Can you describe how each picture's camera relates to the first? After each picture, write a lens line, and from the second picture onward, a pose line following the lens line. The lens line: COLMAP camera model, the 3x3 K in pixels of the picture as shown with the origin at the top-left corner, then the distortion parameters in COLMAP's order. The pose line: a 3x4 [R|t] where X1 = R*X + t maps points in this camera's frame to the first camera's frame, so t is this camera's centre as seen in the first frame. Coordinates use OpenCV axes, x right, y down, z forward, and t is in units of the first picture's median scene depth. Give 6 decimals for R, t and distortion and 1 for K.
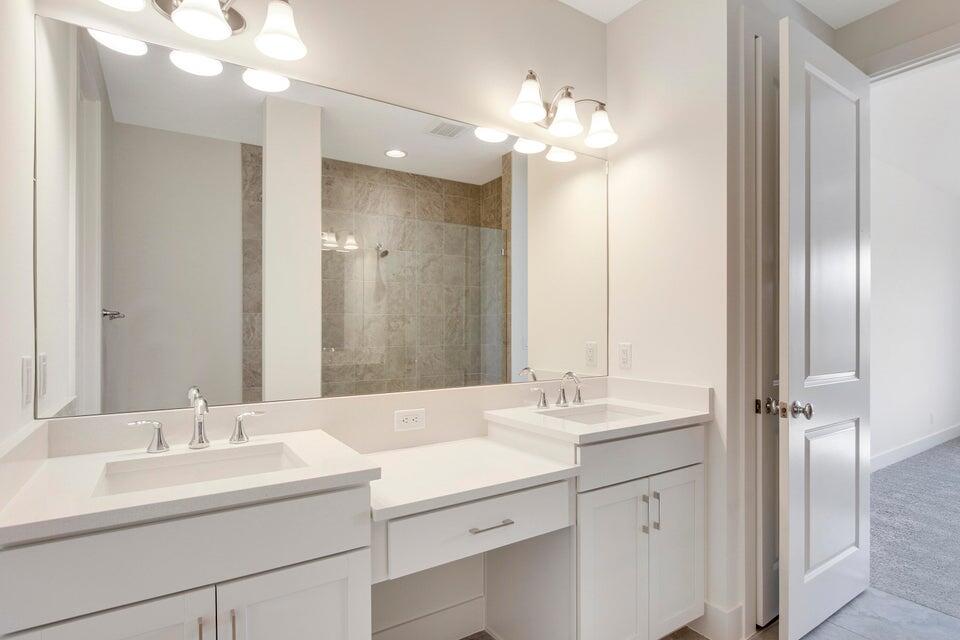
lens RADIAL K [[494.8, 0, 484.4], [0, 494.8, 323.8], [0, 0, 1]] dist [-0.024477, -0.000456]
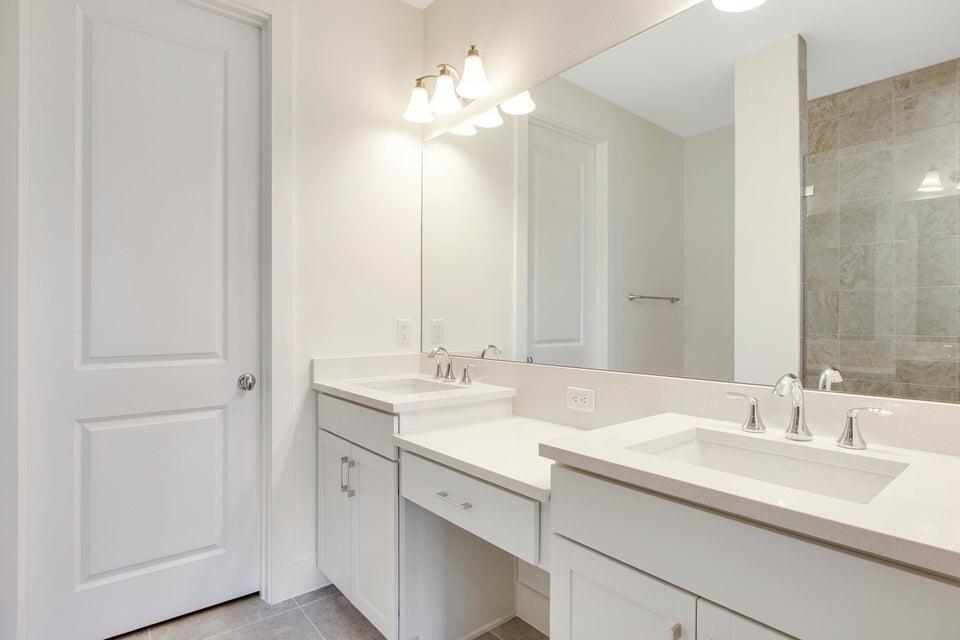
lens RADIAL K [[494.8, 0, 484.4], [0, 494.8, 323.8], [0, 0, 1]] dist [-0.024477, -0.000456]
pose [[0.113847, 0.000748, -0.993498, 0.353225], [0.012254, 0.999923, 0.002157, 0.024251], [0.993423, -0.012420, 0.113829, 0.347672]]
